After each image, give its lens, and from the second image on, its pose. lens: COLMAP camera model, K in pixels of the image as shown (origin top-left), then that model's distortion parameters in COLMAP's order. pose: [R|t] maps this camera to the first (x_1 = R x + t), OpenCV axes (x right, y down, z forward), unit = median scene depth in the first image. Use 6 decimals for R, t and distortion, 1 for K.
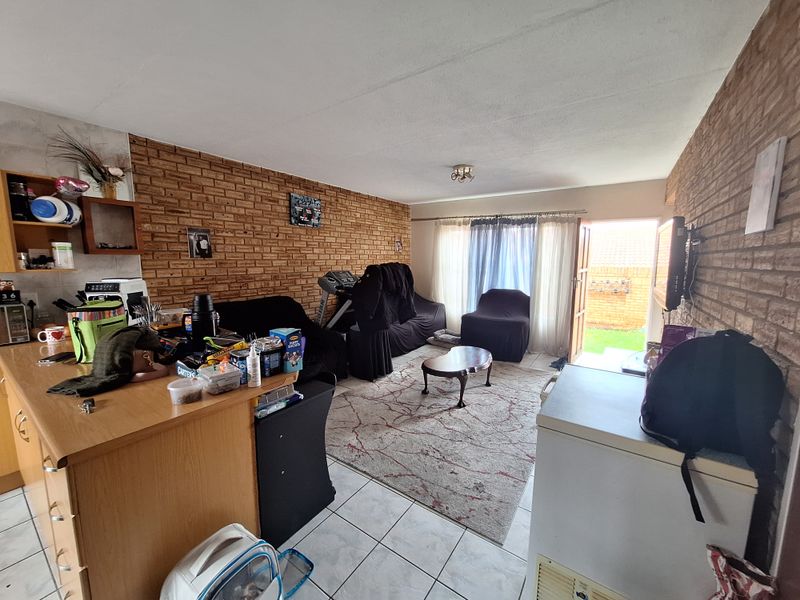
lens RADIAL K [[318.1, 0, 399.2], [0, 318.1, 300.1], [0, 0, 1]] dist [-0.009095, -0.000082]
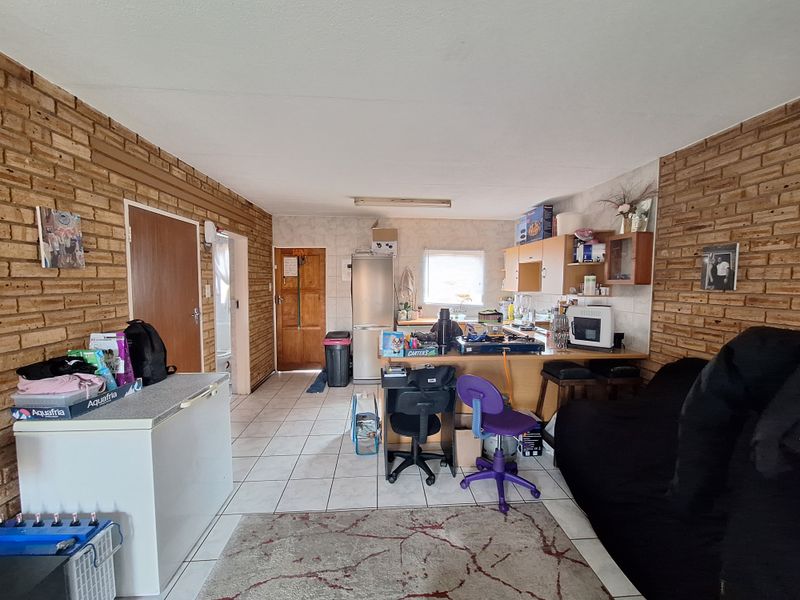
lens RADIAL K [[318.1, 0, 398.6], [0, 318.1, 301.4], [0, 0, 1]] dist [-0.009095, -0.000082]
pose [[-0.785278, 0.029277, -0.618450, 0.404973], [-0.090702, 0.982665, 0.161688, -0.210806], [0.612463, 0.183065, -0.769010, 1.500510]]
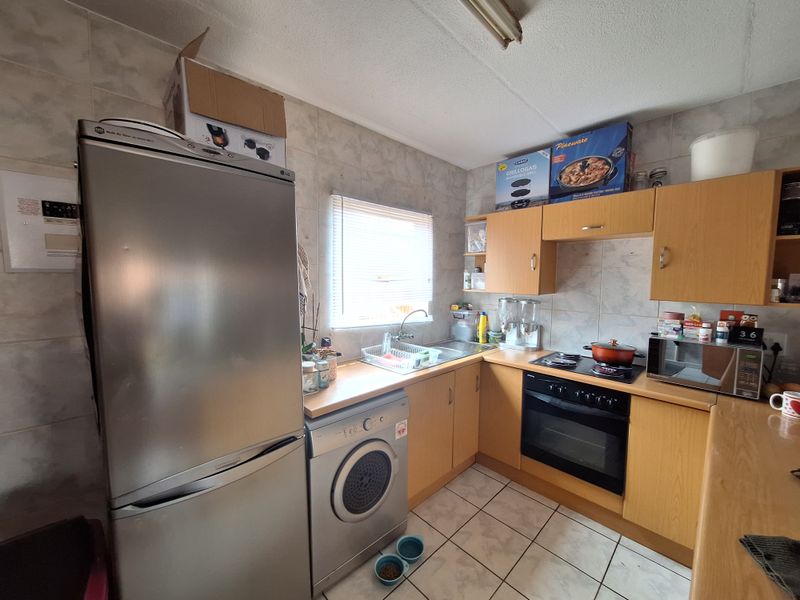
lens RADIAL K [[318.1, 0, 396.5], [0, 318.1, 302.7], [0, 0, 1]] dist [-0.009095, -0.000082]
pose [[-0.201437, 0.068511, -0.977103, -0.269510], [-0.137265, 0.985733, 0.097414, -0.040077], [0.969836, 0.153745, -0.189159, 0.249114]]
